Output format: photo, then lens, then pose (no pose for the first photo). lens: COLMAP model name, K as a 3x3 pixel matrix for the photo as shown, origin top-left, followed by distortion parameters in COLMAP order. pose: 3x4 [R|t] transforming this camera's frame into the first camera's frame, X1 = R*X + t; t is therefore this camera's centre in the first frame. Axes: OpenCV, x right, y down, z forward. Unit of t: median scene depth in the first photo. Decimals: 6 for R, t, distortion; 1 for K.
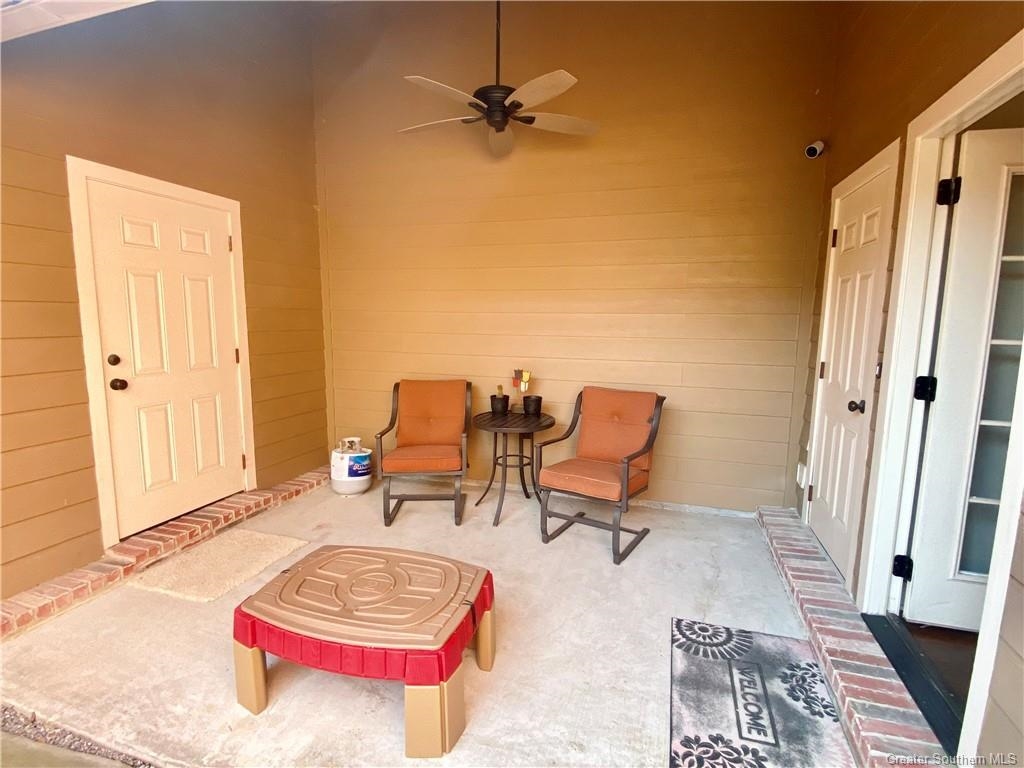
lens RADIAL K [[498.0, 0, 513.6], [0, 498.0, 384.6], [0, 0, 1]] dist [-0.012438, -0.003991]
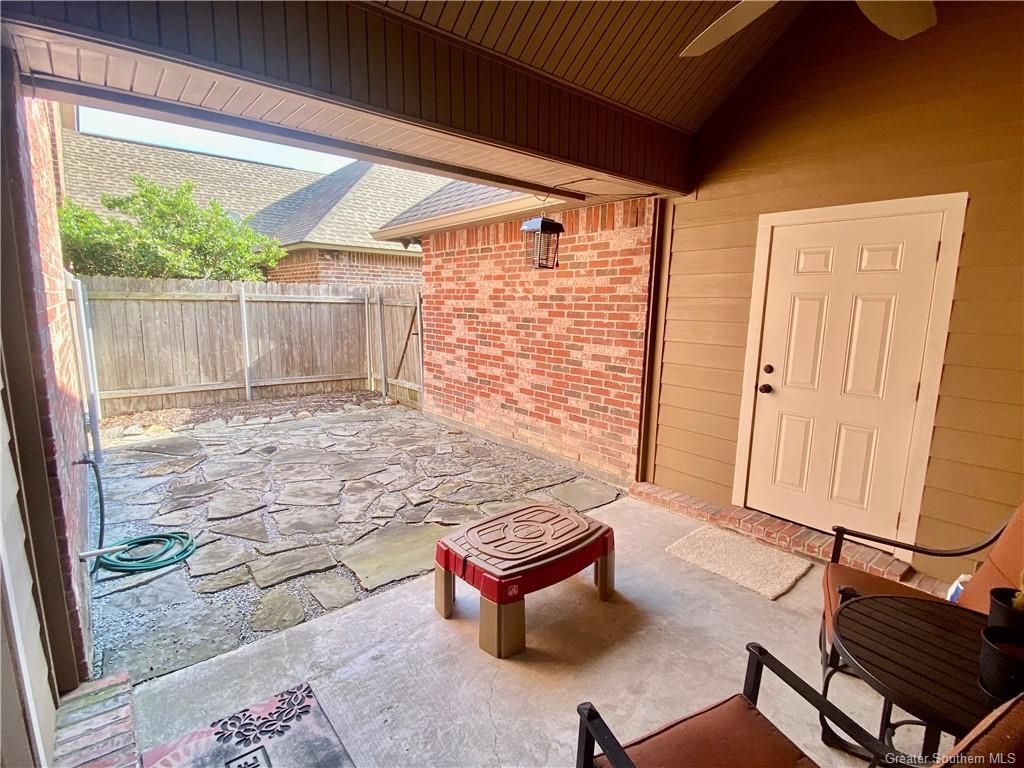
lens RADIAL K [[498.0, 0, 511.7], [0, 498.0, 384.5], [0, 0, 1]] dist [-0.012438, -0.003991]
pose [[-0.542653, 0.117135, -0.831749, 0.659190], [-0.134771, 0.965257, 0.223865, -0.229614], [0.829074, 0.233577, -0.508013, 1.239686]]
